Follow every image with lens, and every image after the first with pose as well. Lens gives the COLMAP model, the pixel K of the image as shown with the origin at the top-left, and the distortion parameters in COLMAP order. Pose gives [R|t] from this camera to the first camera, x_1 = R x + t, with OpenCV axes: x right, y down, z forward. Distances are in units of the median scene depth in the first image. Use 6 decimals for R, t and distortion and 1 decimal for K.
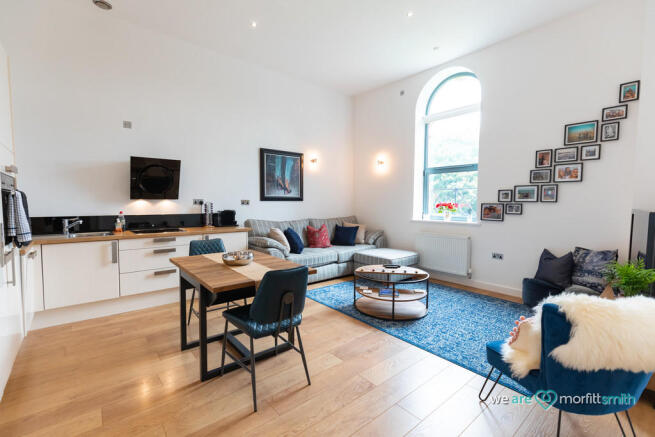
lens RADIAL K [[290.0, 0, 327.5], [0, 290.0, 220.3], [0, 0, 1]] dist [0.008764, -0.000466]
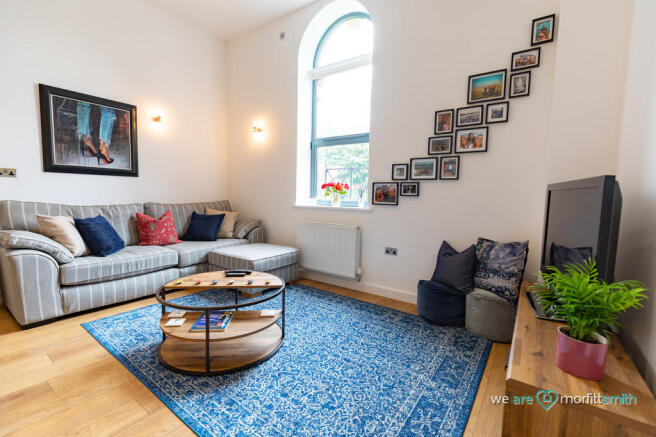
lens RADIAL K [[290.4, 0, 325.7], [0, 290.4, 219.0], [0, 0, 1]] dist [0.008764, -0.000466]
pose [[0.970538, -0.004068, 0.240913, 0.246208], [-0.001448, 0.999741, 0.022714, 0.022313], [-0.240943, -0.022394, 0.970281, 0.316027]]
